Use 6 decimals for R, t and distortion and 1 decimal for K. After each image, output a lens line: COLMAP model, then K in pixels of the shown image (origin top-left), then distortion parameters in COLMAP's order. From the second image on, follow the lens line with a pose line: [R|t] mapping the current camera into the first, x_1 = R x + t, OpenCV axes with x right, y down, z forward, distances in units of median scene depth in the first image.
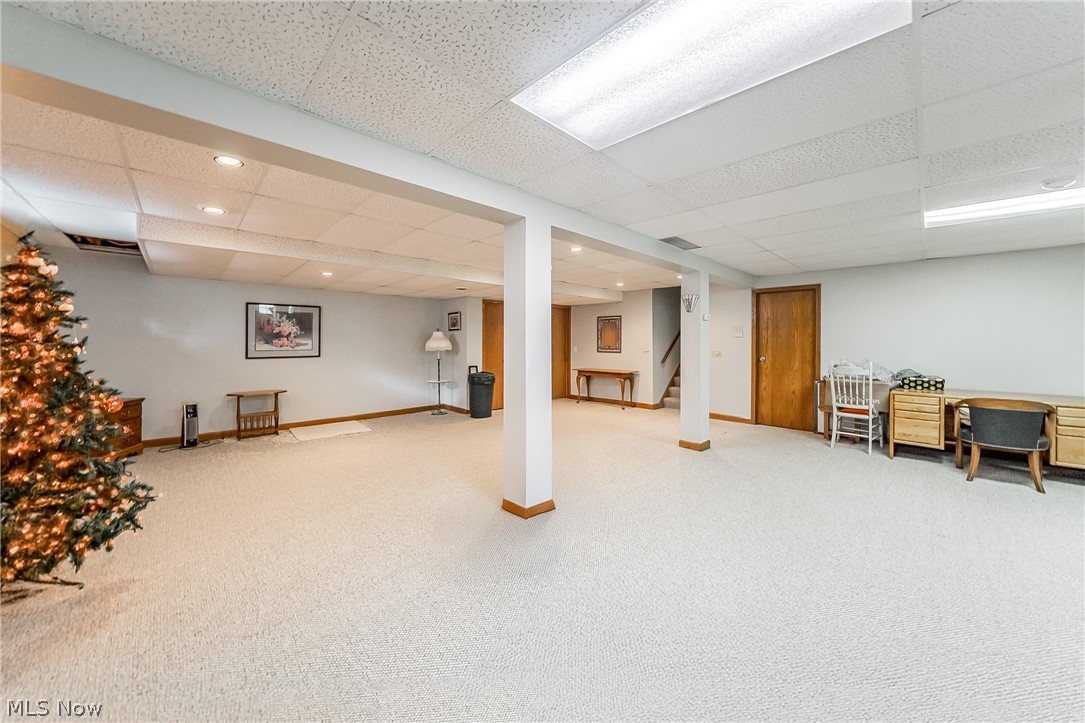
lens RADIAL K [[379.1, 0, 536.2], [0, 379.1, 348.2], [0, 0, 1]] dist [-0.000653, -0.000069]
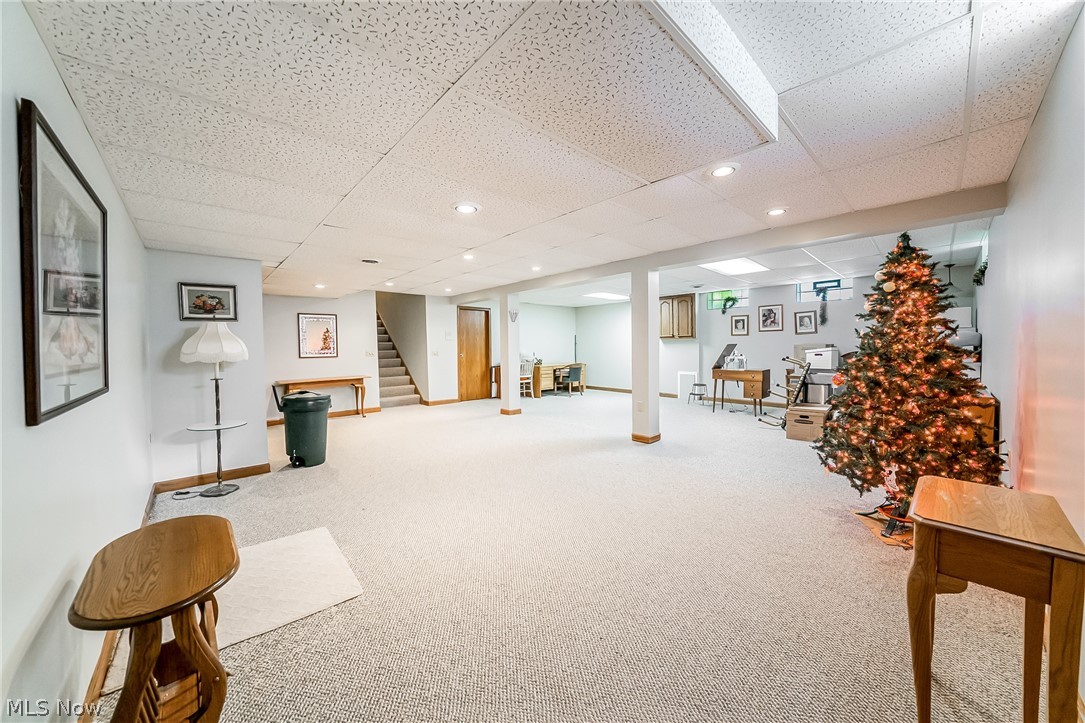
lens RADIAL K [[379.1, 0, 536.2], [0, 379.1, 348.2], [0, 0, 1]] dist [-0.000653, -0.000069]
pose [[0.049038, -0.010401, 0.998743, -0.842622], [0.033726, 0.999393, 0.008752, -0.000871], [-0.998227, 0.033255, 0.049359, 0.679132]]
